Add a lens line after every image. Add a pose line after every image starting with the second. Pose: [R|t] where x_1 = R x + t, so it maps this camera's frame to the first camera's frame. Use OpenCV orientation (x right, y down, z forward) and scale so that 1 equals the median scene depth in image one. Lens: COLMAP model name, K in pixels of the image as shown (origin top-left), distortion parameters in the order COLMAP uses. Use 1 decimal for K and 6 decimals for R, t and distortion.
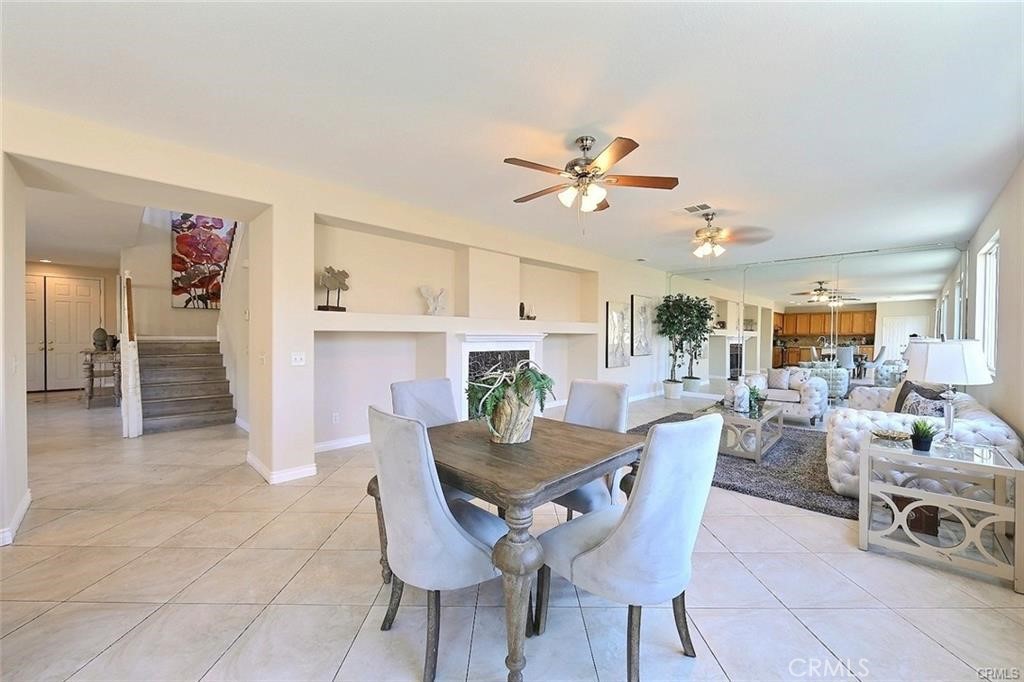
lens RADIAL K [[401.2, 0, 514.2], [0, 401.2, 340.5], [0, 0, 1]] dist [-0.001744, 0.000701]
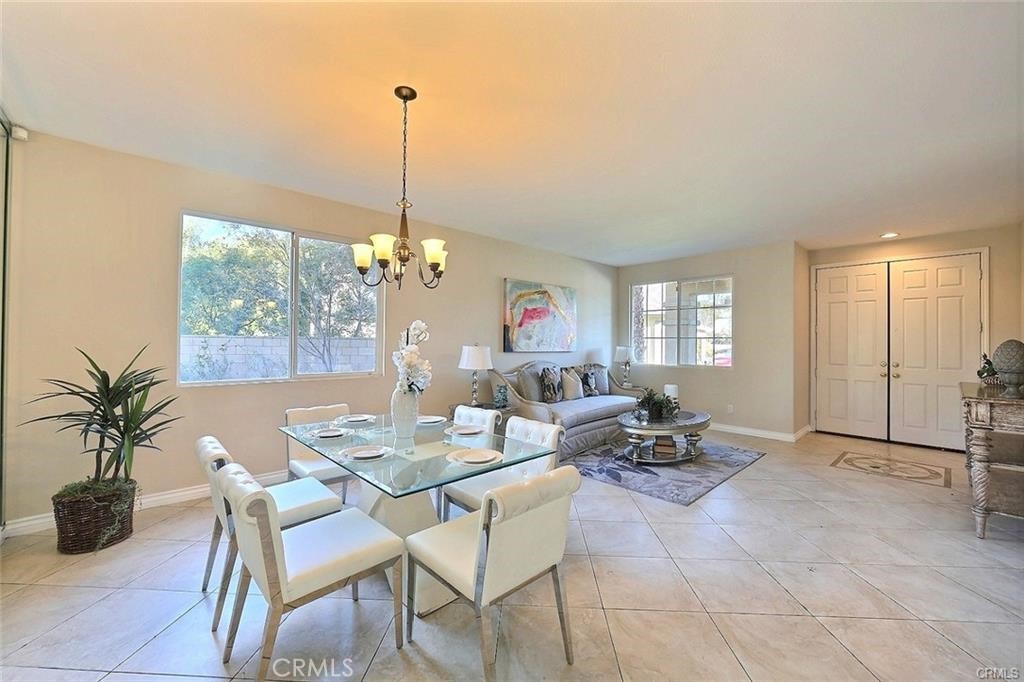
lens RADIAL K [[401.2, 0, 514.2], [0, 401.2, 339.4], [0, 0, 1]] dist [-0.001744, 0.000701]
pose [[-0.036818, -0.008196, -0.999288, -0.510187], [-0.015637, 0.999849, -0.007625, -0.021218], [0.999200, 0.015345, -0.036941, 0.427735]]
